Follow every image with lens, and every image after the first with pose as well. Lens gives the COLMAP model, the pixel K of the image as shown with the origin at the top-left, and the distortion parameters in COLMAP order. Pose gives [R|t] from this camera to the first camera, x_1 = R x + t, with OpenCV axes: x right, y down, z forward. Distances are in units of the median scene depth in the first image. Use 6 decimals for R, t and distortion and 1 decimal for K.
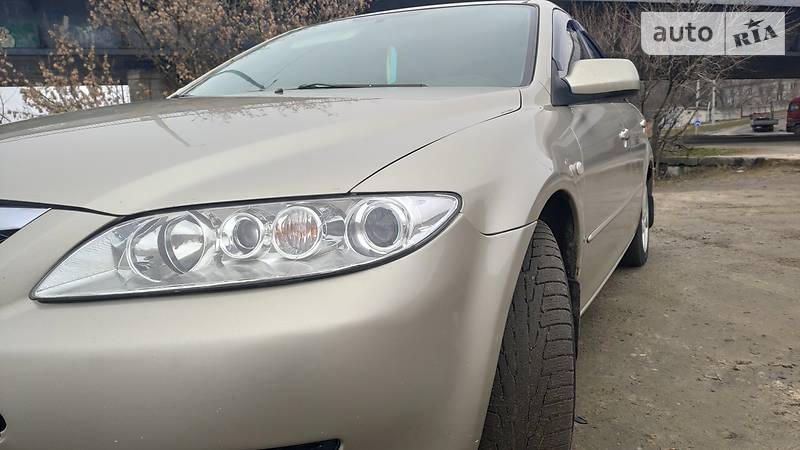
lens RADIAL K [[604.1, 0, 400.0], [0, 604.1, 225.0], [0, 0, 1]] dist [0.075338, -0.110772]
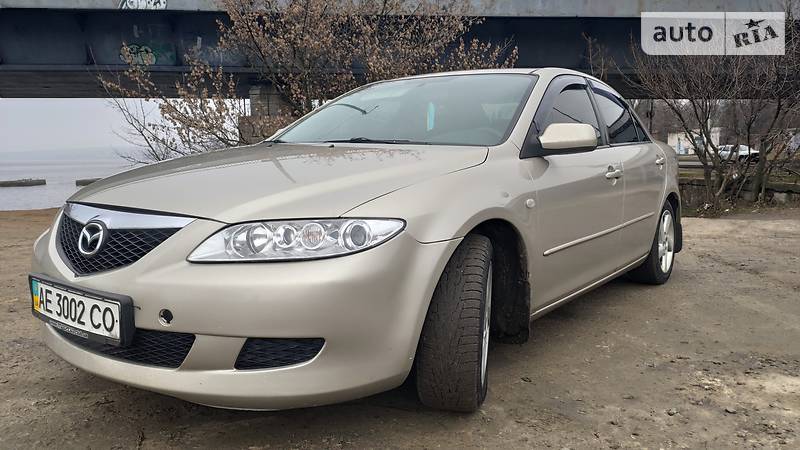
lens RADIAL K [[604.1, 0, 400.0], [0, 604.1, 225.0], [0, 0, 1]] dist [0.075338, -0.110772]
pose [[0.985090, 0.046567, -0.165619, 0.223586], [-0.049937, 0.998620, -0.016239, -0.002700], [0.164635, 0.024268, 0.986056, -0.459633]]
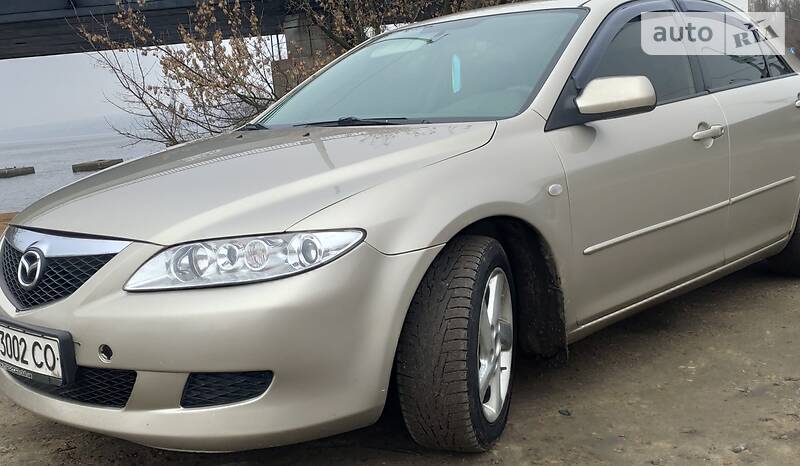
lens RADIAL K [[878.4, 0, 375.7], [0, 878.4, 249.4], [0, 0, 1]] dist [0.051365, -0.012301]
pose [[0.946778, 0.002222, -0.321880, 0.489932], [0.011803, 0.999064, 0.041612, -0.053145], [0.321672, -0.043196, 0.945865, -0.642376]]
